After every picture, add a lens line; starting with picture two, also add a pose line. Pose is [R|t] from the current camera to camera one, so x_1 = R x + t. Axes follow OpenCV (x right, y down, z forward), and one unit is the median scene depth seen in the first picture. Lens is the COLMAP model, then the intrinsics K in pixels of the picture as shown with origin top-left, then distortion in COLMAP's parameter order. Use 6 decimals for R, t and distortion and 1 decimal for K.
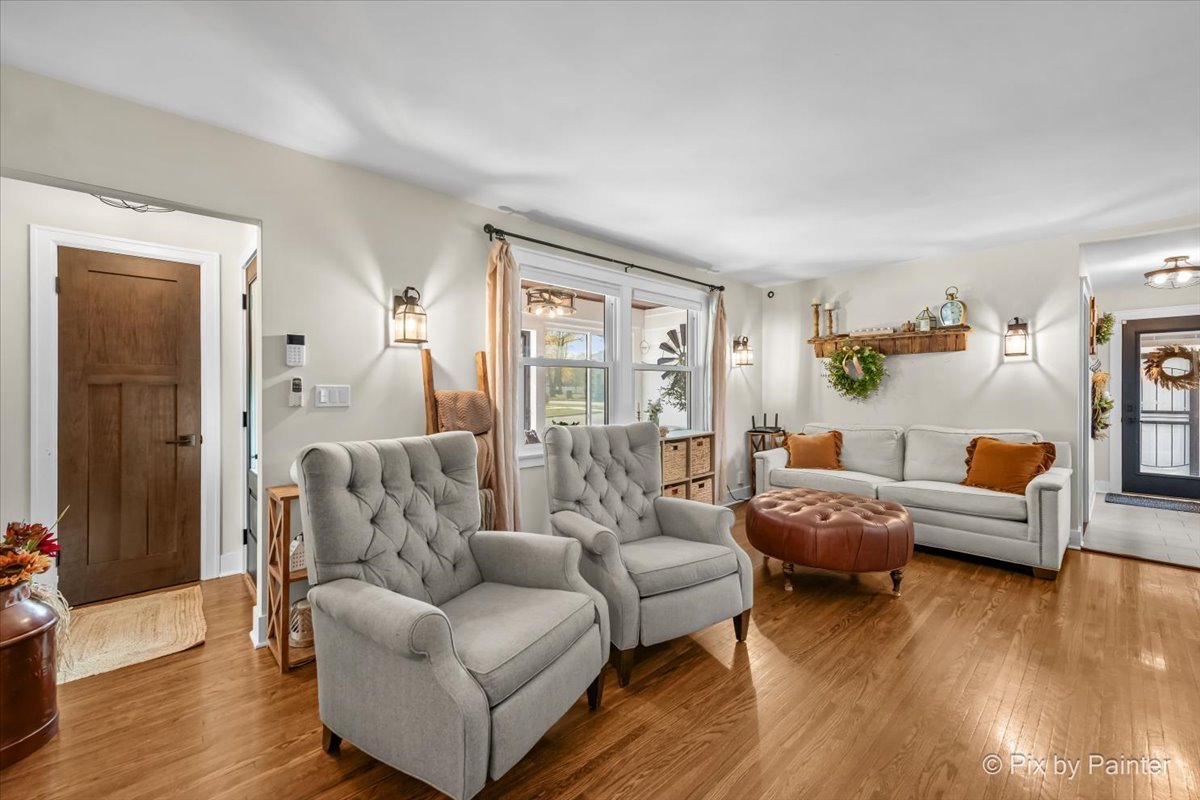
lens RADIAL K [[478.7, 0, 601.8], [0, 478.7, 394.4], [0, 0, 1]] dist [0.002904, 0.000240]
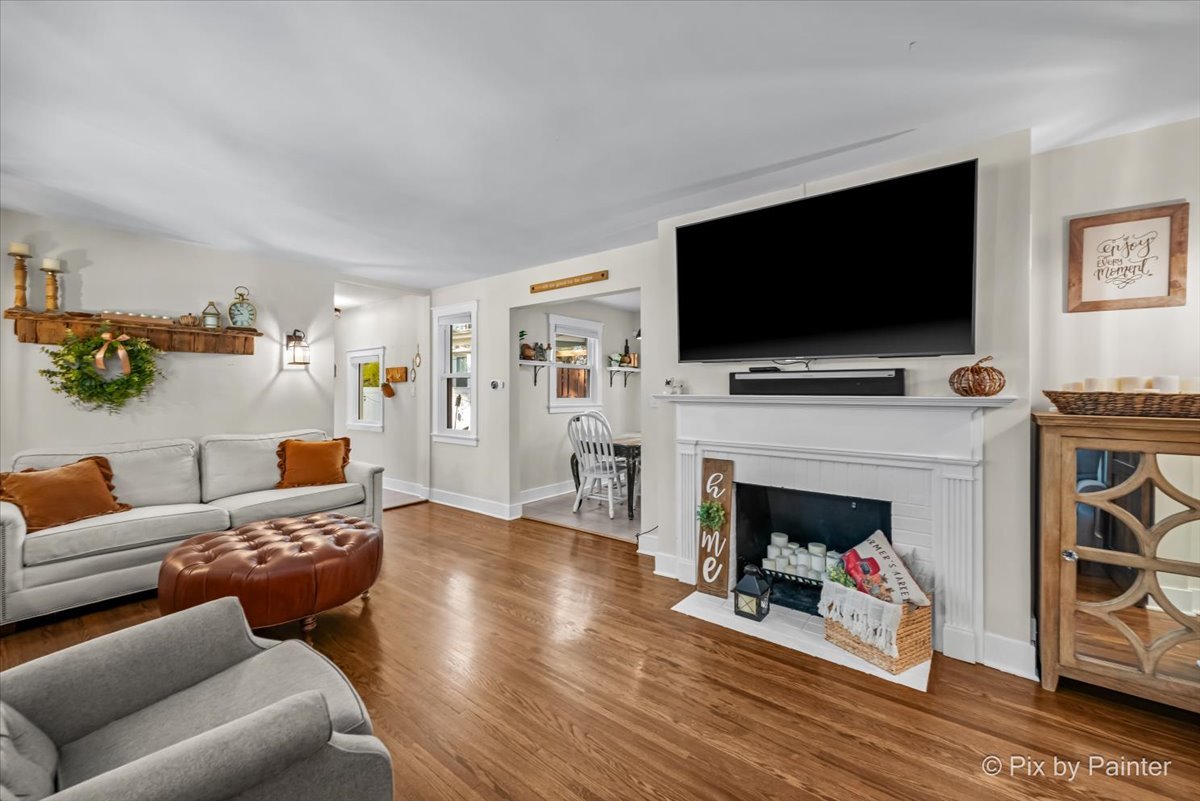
lens RADIAL K [[478.7, 0, 601.0], [0, 478.7, 397.0], [0, 0, 1]] dist [0.002904, 0.000240]
pose [[-0.156405, -0.008654, 0.987655, -0.309642], [0.005068, 0.999941, 0.009565, -0.010709], [-0.987680, 0.006502, -0.156352, 0.425622]]
